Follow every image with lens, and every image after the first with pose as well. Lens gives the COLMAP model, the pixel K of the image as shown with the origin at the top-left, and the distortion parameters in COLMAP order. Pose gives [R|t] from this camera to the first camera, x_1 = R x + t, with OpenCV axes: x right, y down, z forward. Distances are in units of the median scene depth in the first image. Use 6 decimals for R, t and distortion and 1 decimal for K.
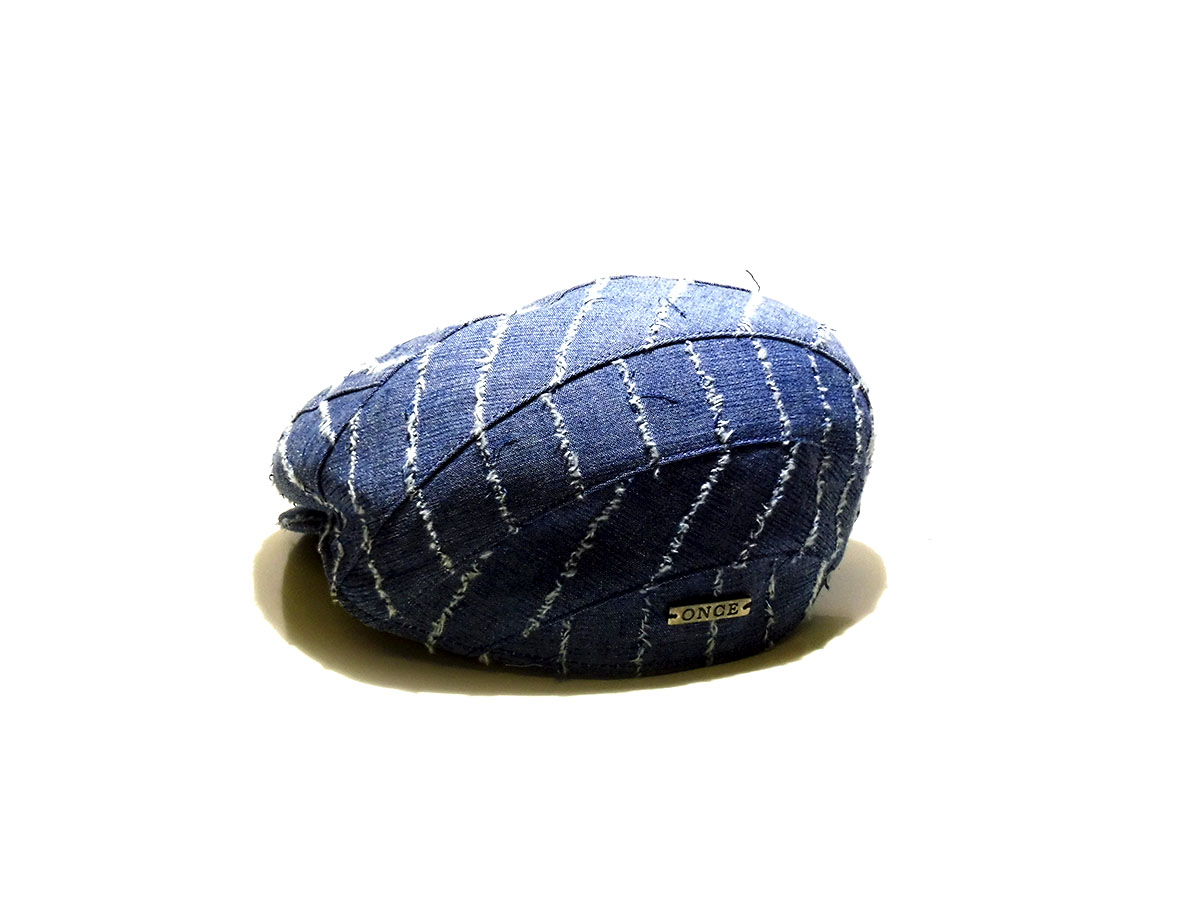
lens RADIAL K [[2559.2, 0, 598.9], [0, 2559.2, 447.9], [0, 0, 1]] dist [0.406237, 0.000000]
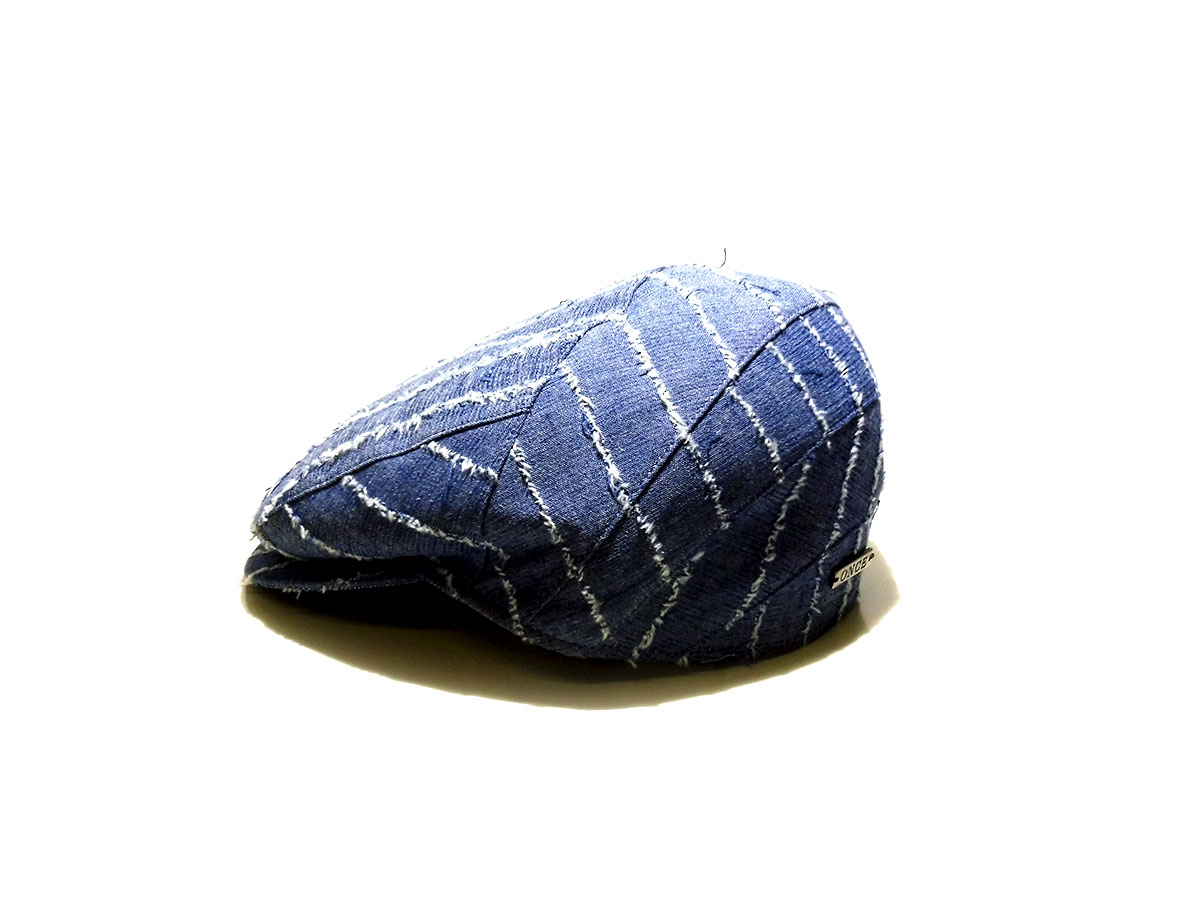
lens RADIAL K [[2559.2, 0, 598.6], [0, 2559.2, 448.8], [0, 0, 1]] dist [0.406237, 0.000000]
pose [[0.824138, -0.178260, 0.537606, -0.605565], [0.172560, 0.983081, 0.061441, -0.067694], [-0.539463, 0.042133, 0.840954, 0.175178]]
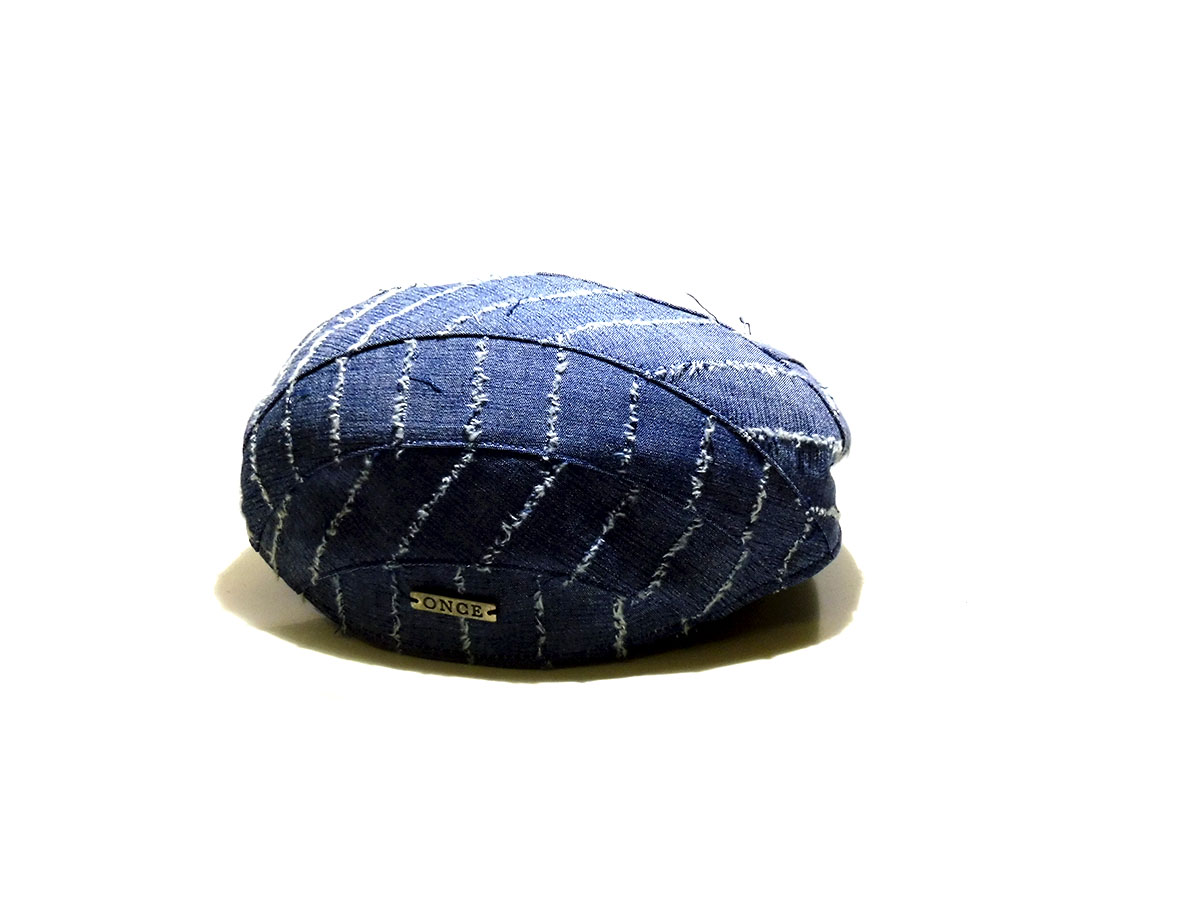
lens RADIAL K [[2559.2, 0, 600.2], [0, 2559.2, 443.3], [0, 0, 1]] dist [0.406237, 0.000000]
pose [[0.720245, 0.206436, -0.662293, 0.744251], [-0.214086, 0.974242, 0.070851, -0.082479], [0.659860, 0.090758, 0.745888, 0.290241]]
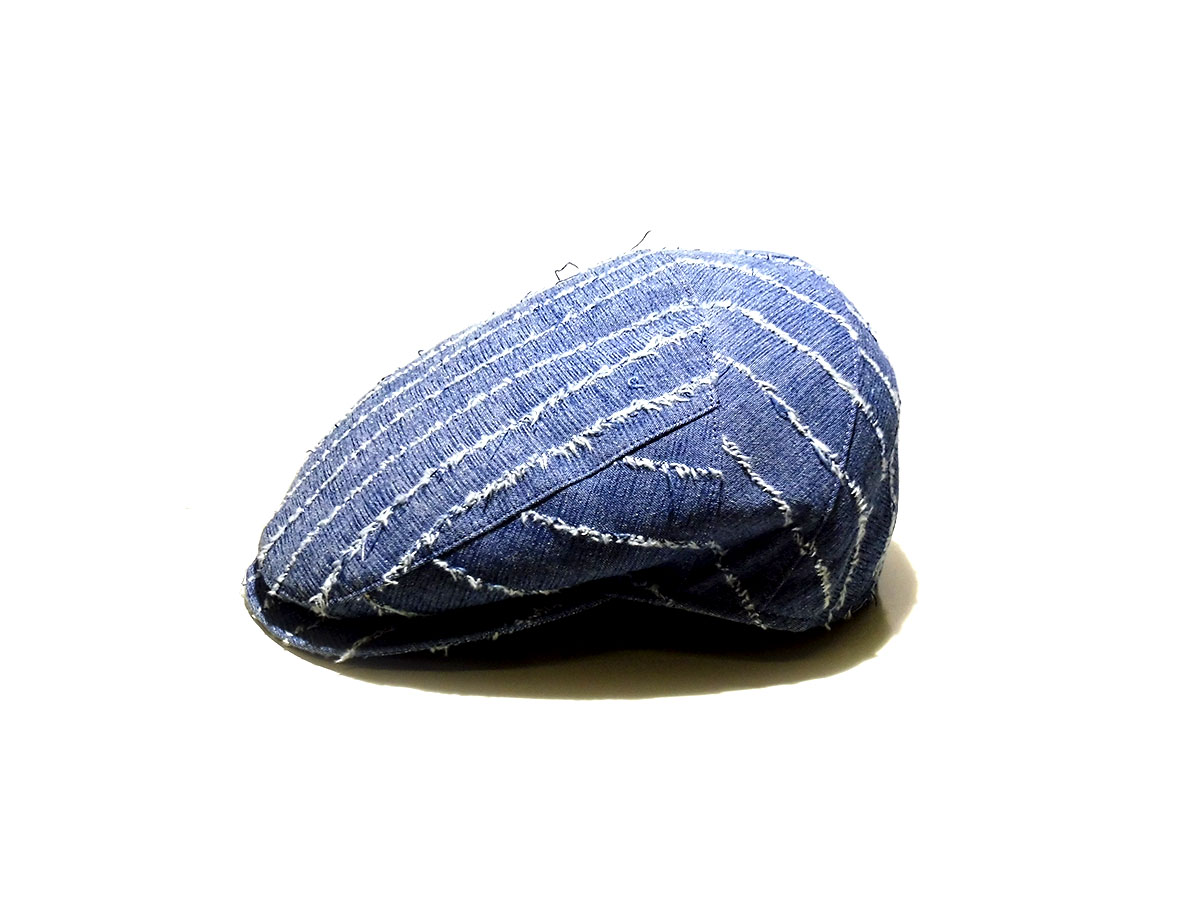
lens RADIAL K [[2559.2, 0, 603.0], [0, 2559.2, 452.9], [0, 0, 1]] dist [0.406237, 0.000000]
pose [[0.293668, -0.308156, 0.904875, -1.021468], [0.282884, 0.932230, 0.225664, -0.249165], [-0.913091, 0.189704, 0.360938, 0.711570]]
